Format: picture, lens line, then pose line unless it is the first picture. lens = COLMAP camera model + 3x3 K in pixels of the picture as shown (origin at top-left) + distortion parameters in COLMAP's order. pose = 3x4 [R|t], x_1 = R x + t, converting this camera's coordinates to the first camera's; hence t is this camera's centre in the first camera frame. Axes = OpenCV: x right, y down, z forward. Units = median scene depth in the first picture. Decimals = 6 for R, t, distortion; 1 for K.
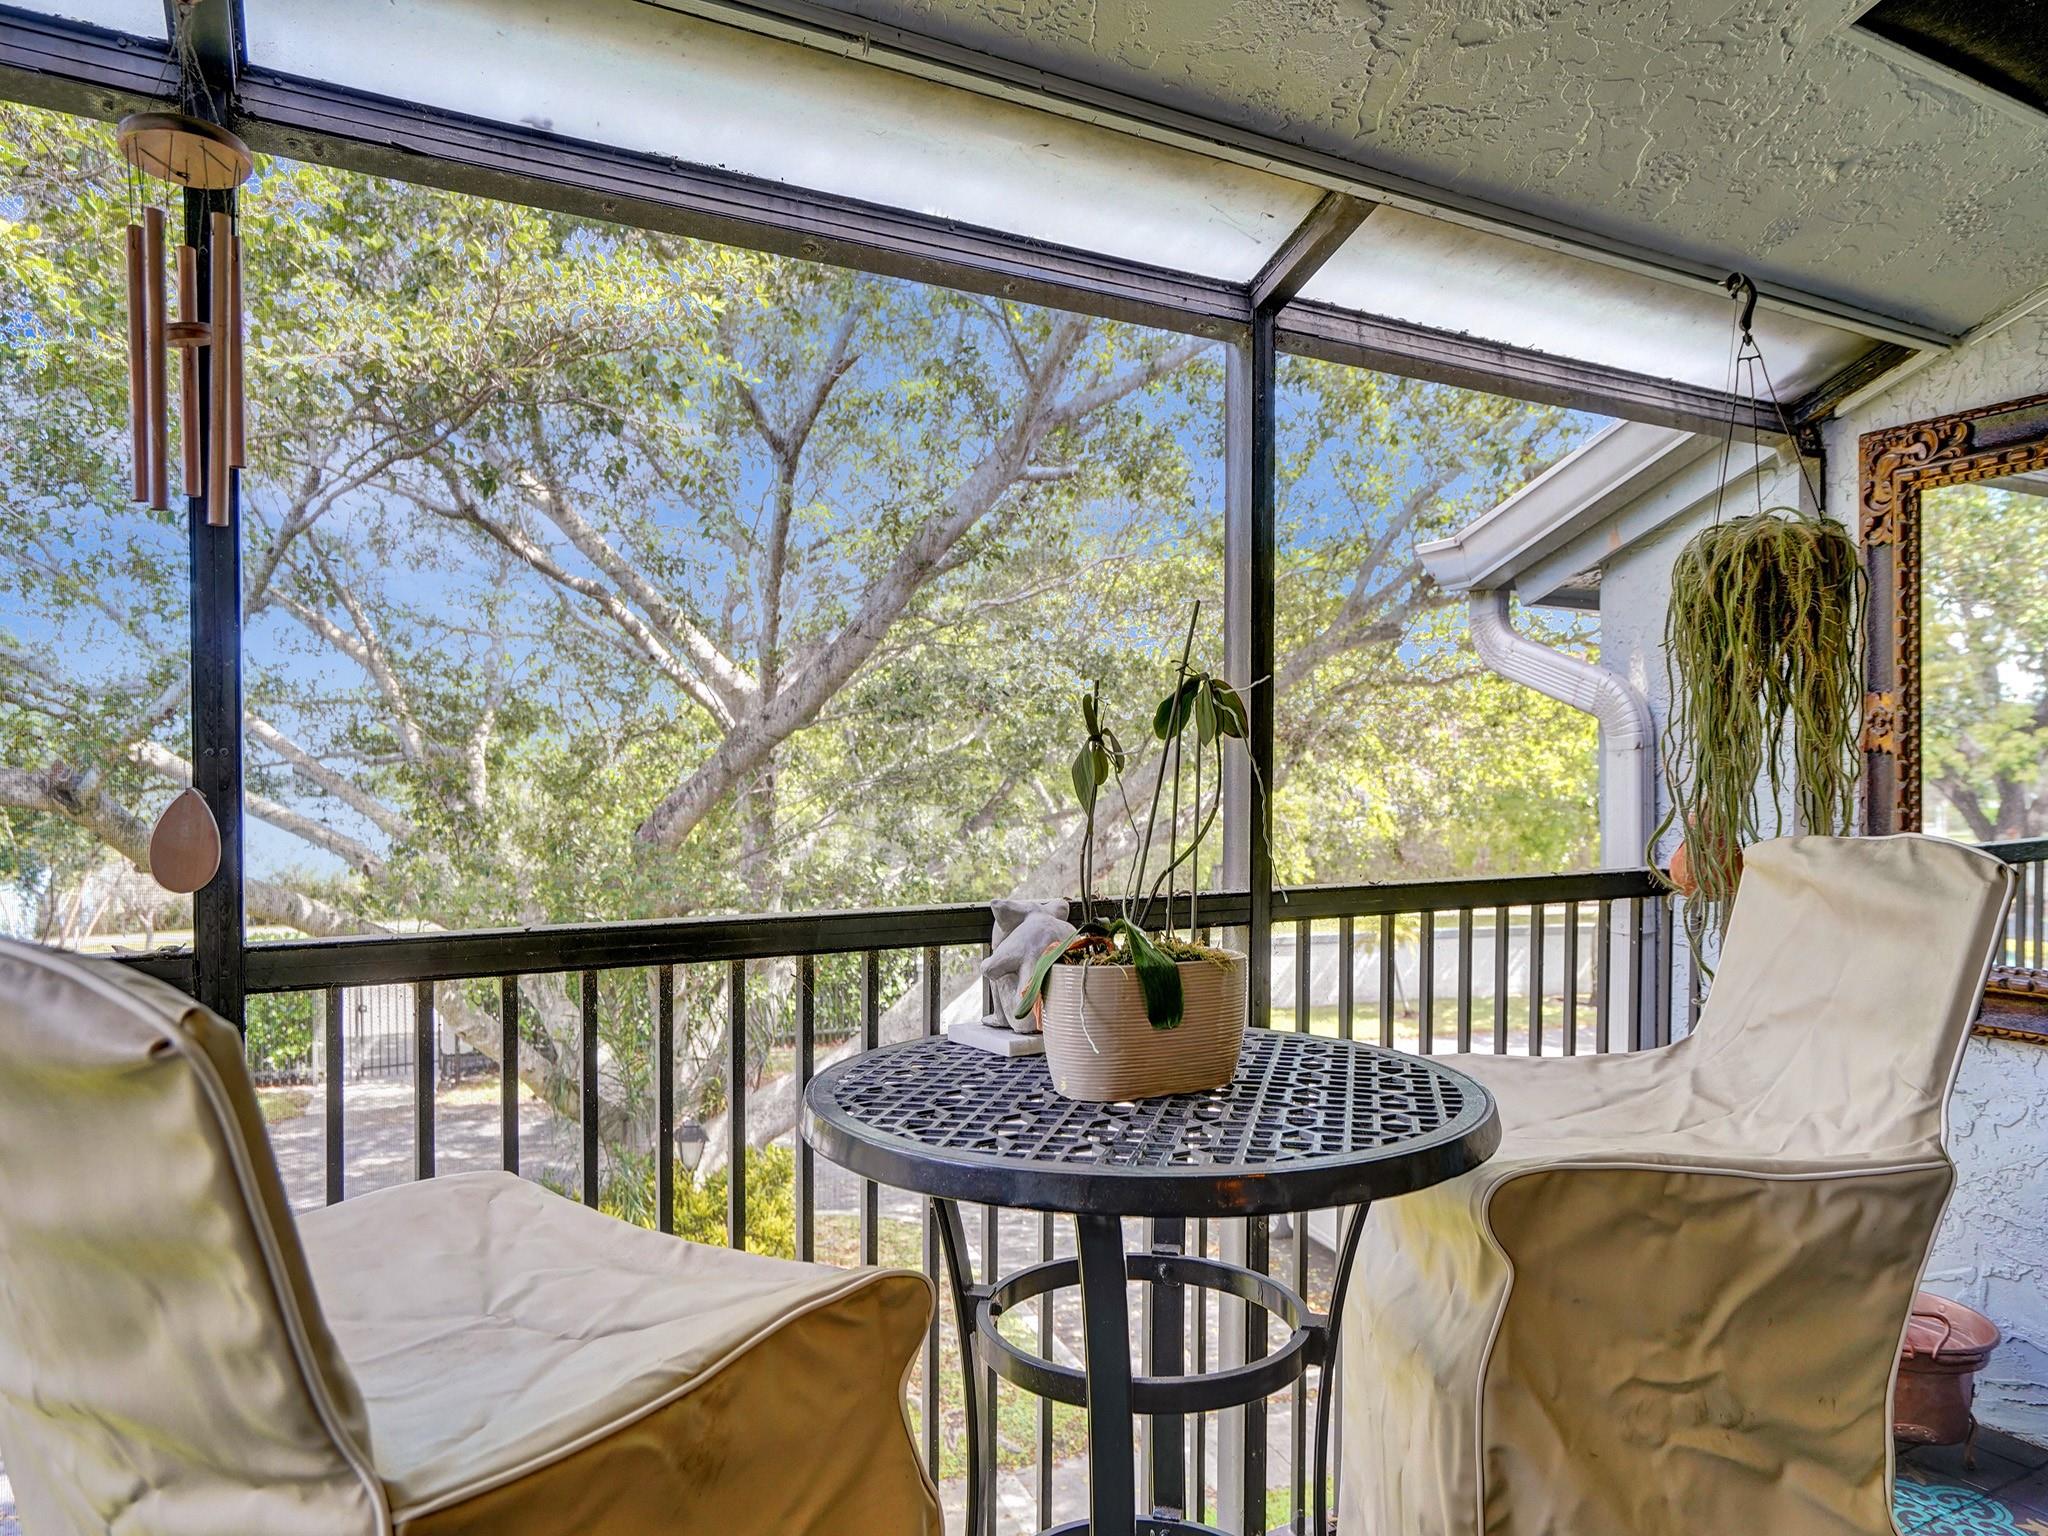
lens RADIAL K [[1318.3, 0, 1010.7], [0, 1318.3, 782.3], [0, 0, 1]] dist [0.056794, 0.001545]
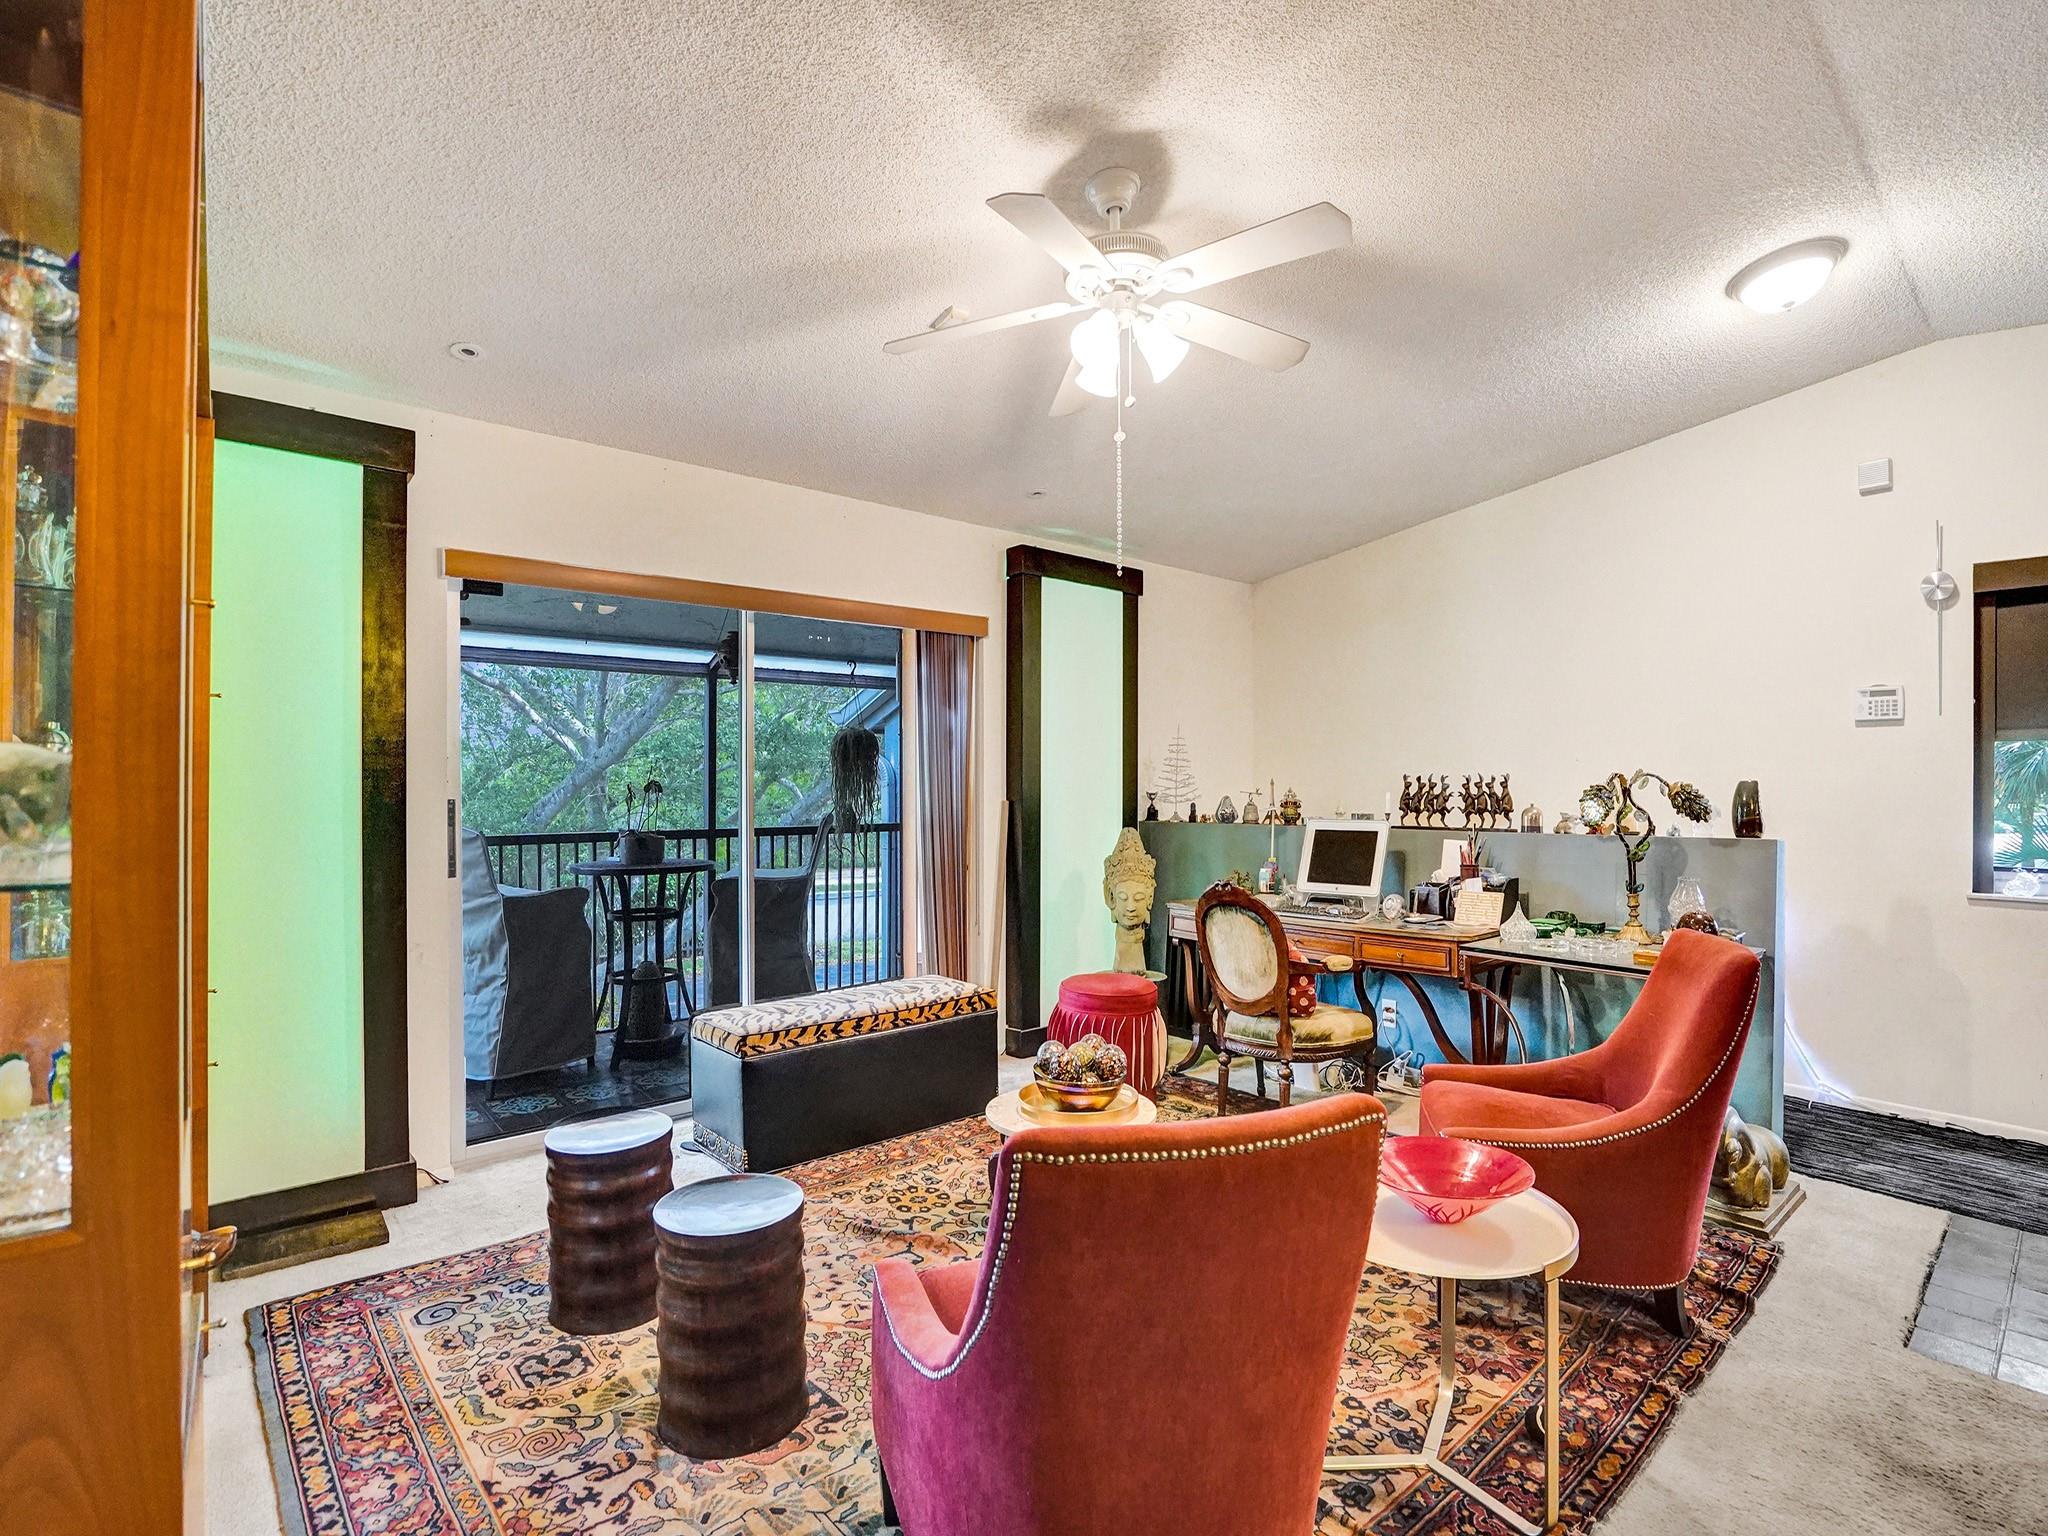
lens RADIAL K [[982.1, 0, 1030.2], [0, 982.1, 780.6], [0, 0, 1]] dist [-0.044528, 0.015594]
pose [[0.977051, 0.000876, 0.213004, 0.303293], [0.001034, 0.999960, -0.008855, -0.008567], [-0.213003, 0.008873, 0.977011, -1.205581]]
